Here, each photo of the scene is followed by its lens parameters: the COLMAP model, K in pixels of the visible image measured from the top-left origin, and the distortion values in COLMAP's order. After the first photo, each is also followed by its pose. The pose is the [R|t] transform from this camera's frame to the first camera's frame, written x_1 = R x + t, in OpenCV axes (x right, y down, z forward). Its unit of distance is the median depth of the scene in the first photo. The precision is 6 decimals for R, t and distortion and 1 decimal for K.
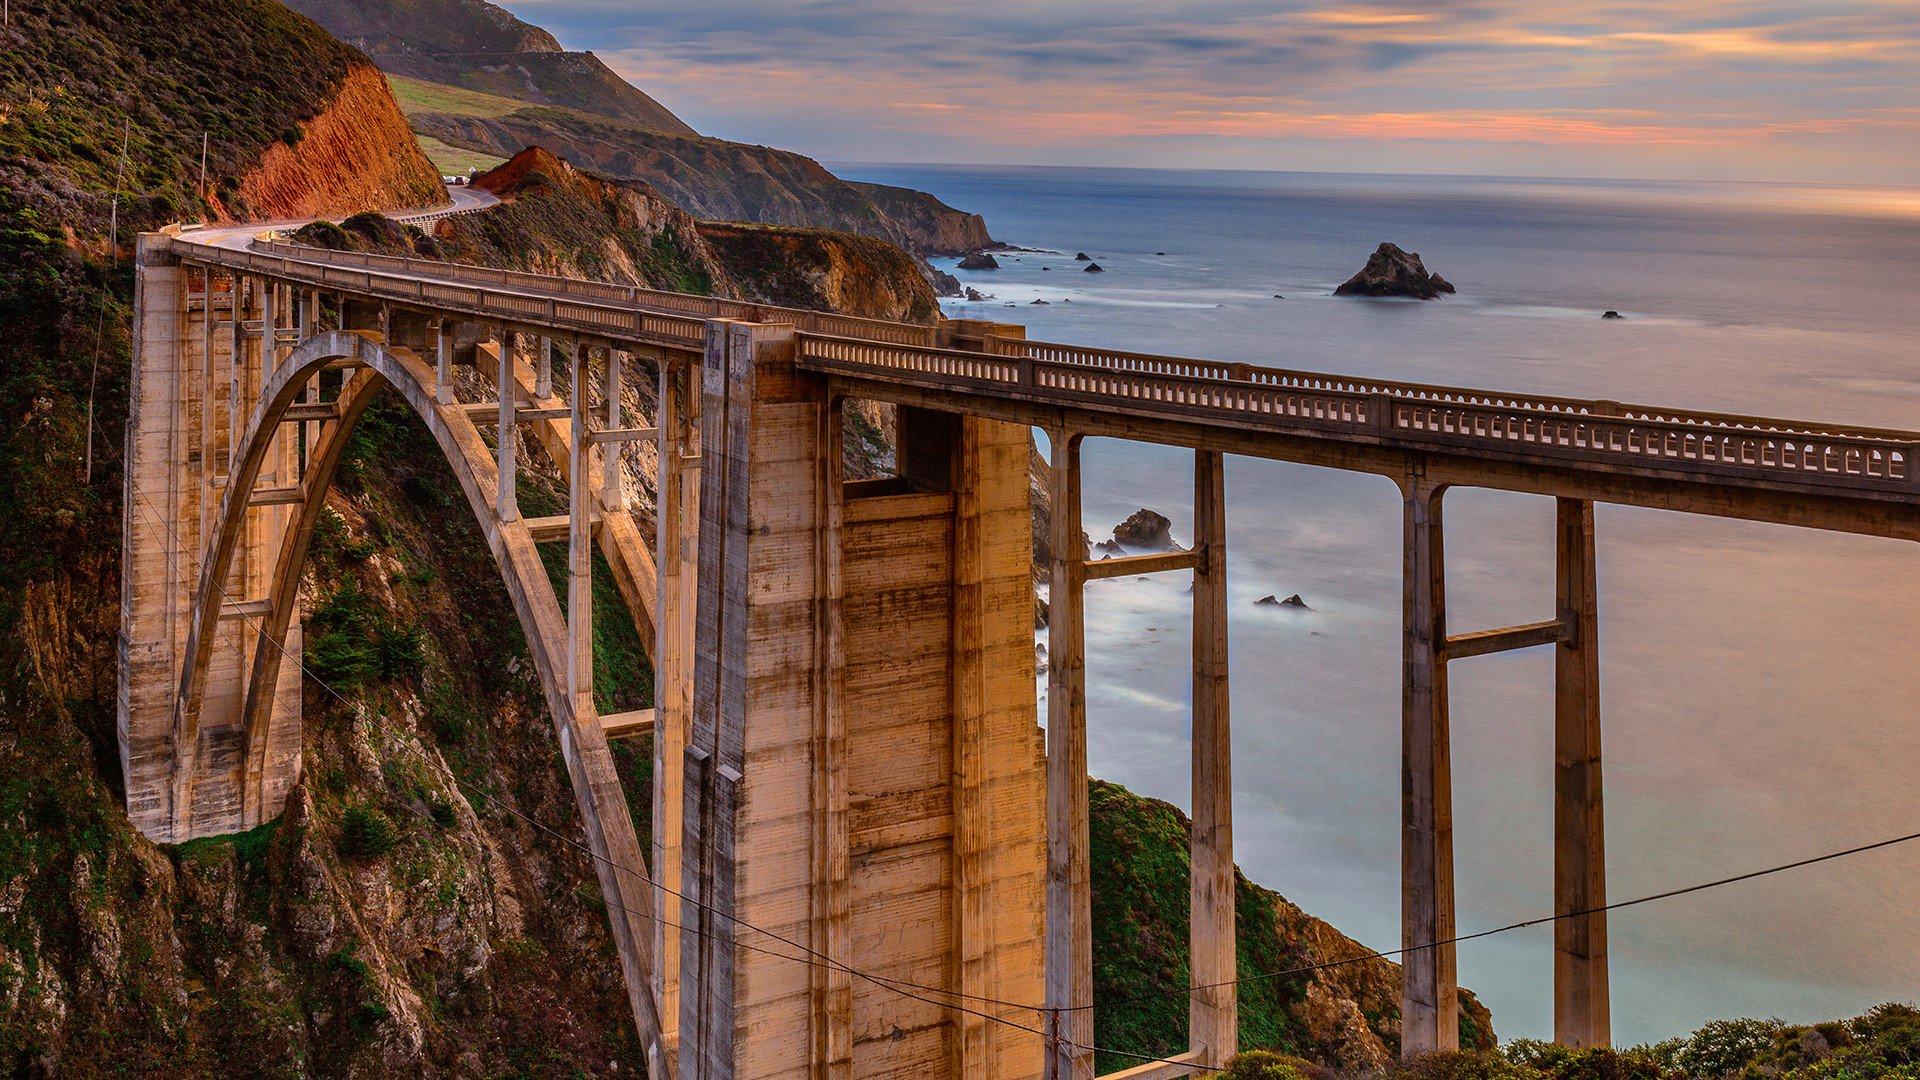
lens RADIAL K [[1823.0, 0, 640.1], [0, 1823.0, 102.0], [0, 0, 1]] dist [0.001513, 0.004041]
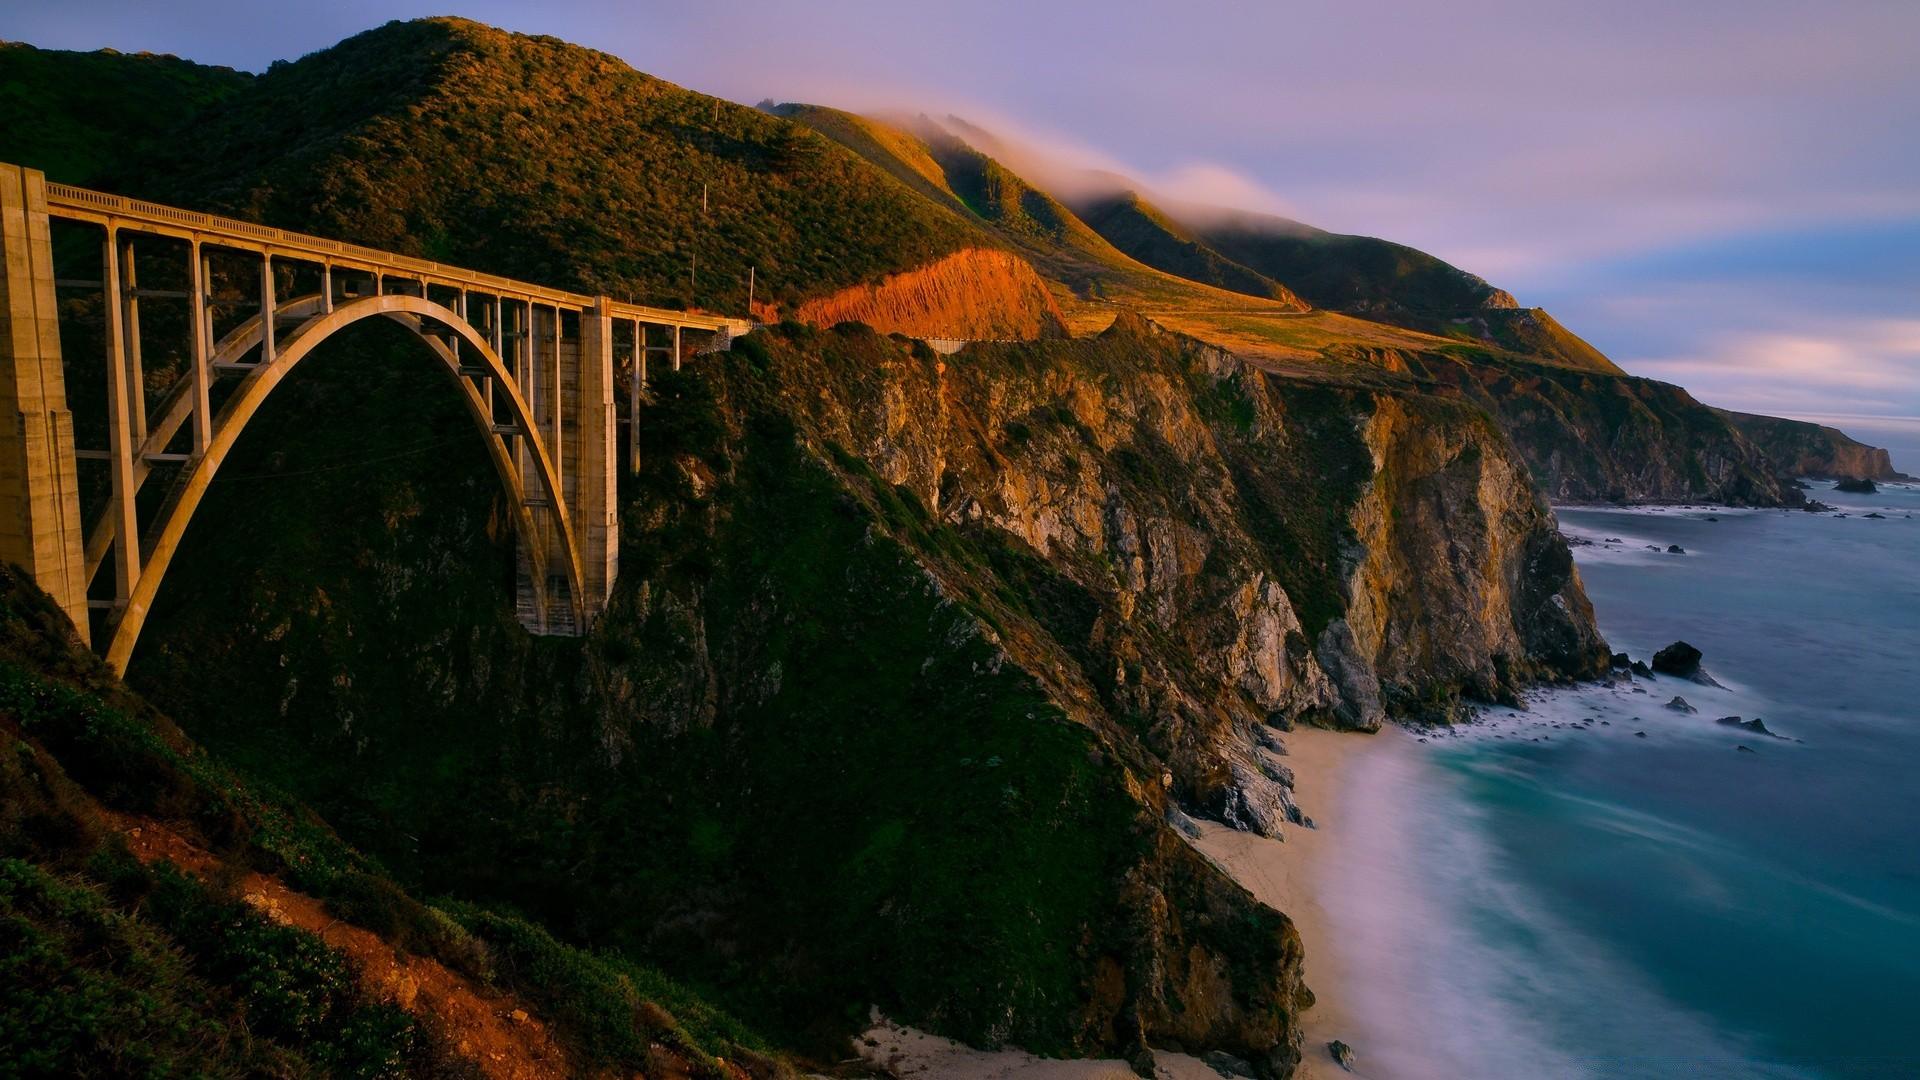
lens RADIAL K [[1197.3, 0, 960.0], [0, 1197.3, 540.0], [0, 0, 1]] dist [-0.010736, -0.001252]
pose [[0.850352, 0.099931, -0.516638, 0.683614], [-0.022554, 0.987822, 0.153947, 0.124096], [0.525730, -0.119256, 0.842250, 0.240456]]
